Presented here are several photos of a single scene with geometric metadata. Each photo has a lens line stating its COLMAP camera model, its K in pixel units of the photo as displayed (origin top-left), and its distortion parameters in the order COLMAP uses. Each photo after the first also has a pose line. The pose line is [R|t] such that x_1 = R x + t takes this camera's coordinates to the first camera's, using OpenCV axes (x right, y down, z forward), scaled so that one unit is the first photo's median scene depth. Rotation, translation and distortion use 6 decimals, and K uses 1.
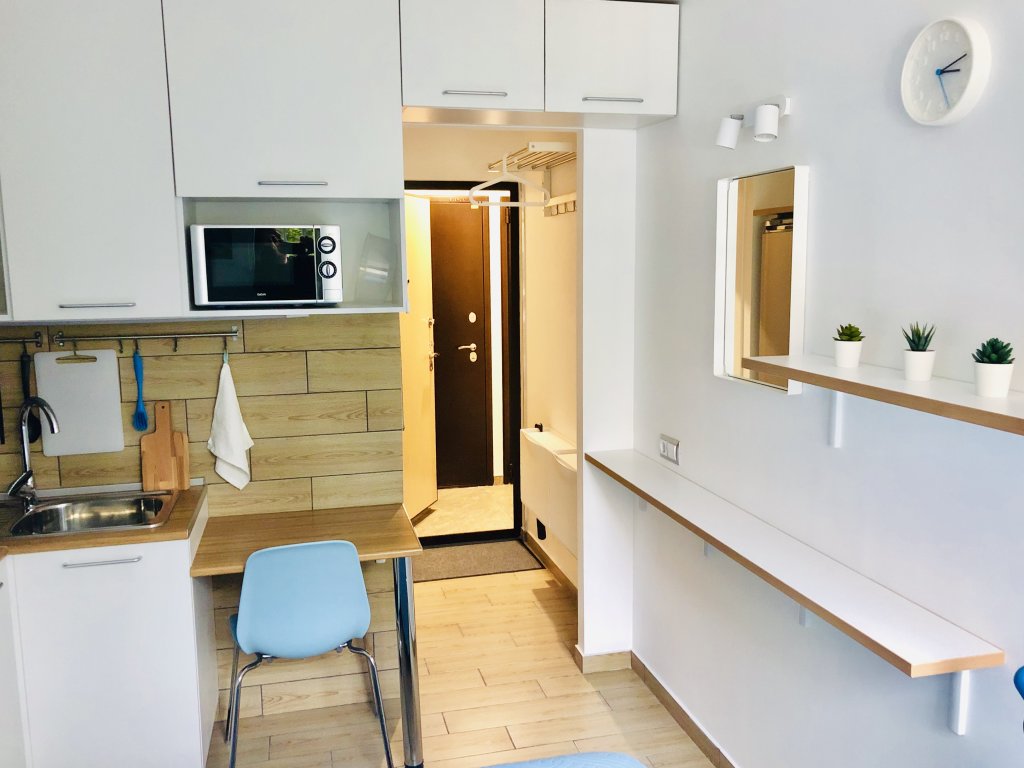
lens RADIAL K [[838.6, 0, 511.7], [0, 838.6, 372.9], [0, 0, 1]] dist [0.052771, -0.069452]
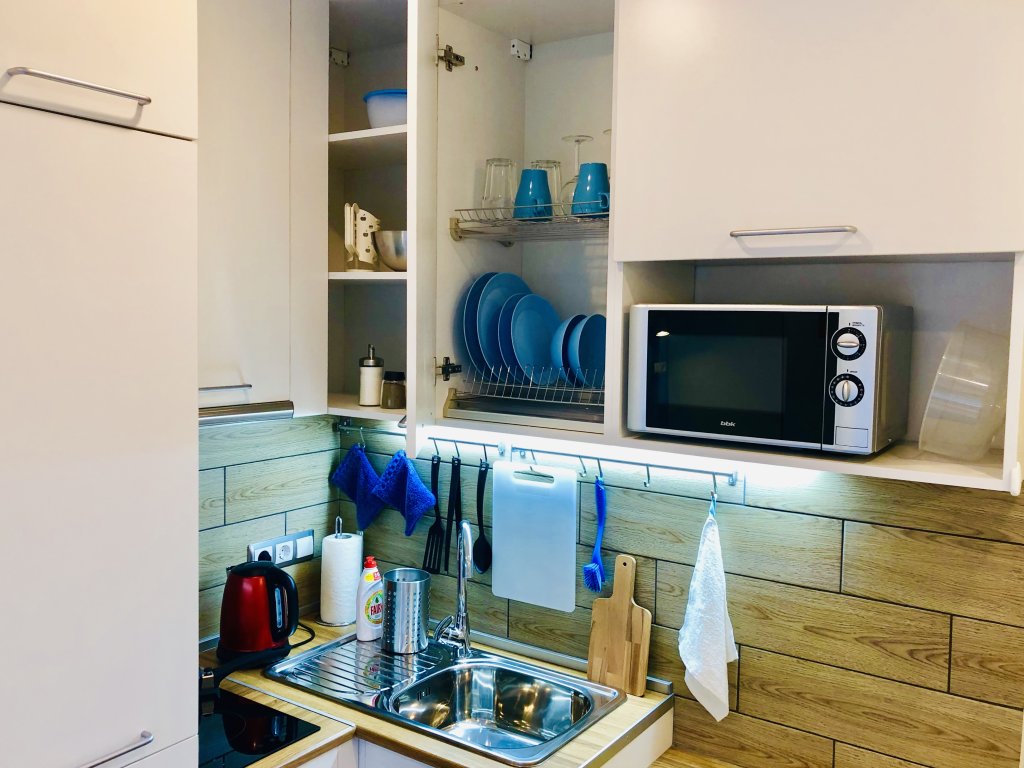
lens RADIAL K [[890.2, 0, 502.4], [0, 890.2, 371.4], [0, 0, 1]] dist [0.037938, -0.048321]
pose [[0.658980, 0.071664, -0.748738, 0.052010], [-0.122497, 0.992386, -0.012828, -0.092643], [0.742118, 0.100171, 0.662741, 0.431389]]
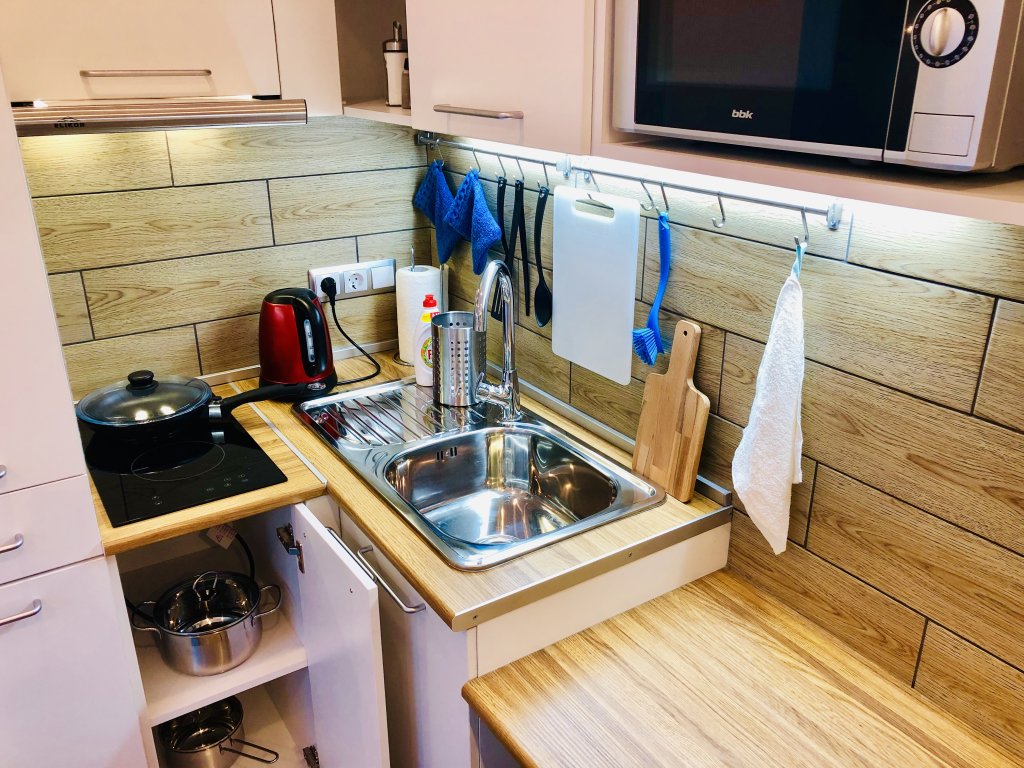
lens RADIAL K [[838.6, 0, 507.0], [0, 838.6, 374.3], [0, 0, 1]] dist [0.052771, -0.069452]
pose [[0.336141, 0.352406, -0.873395, -0.007203], [-0.123314, 0.935842, 0.330143, -0.086727], [0.933704, -0.003273, 0.358031, 0.724953]]
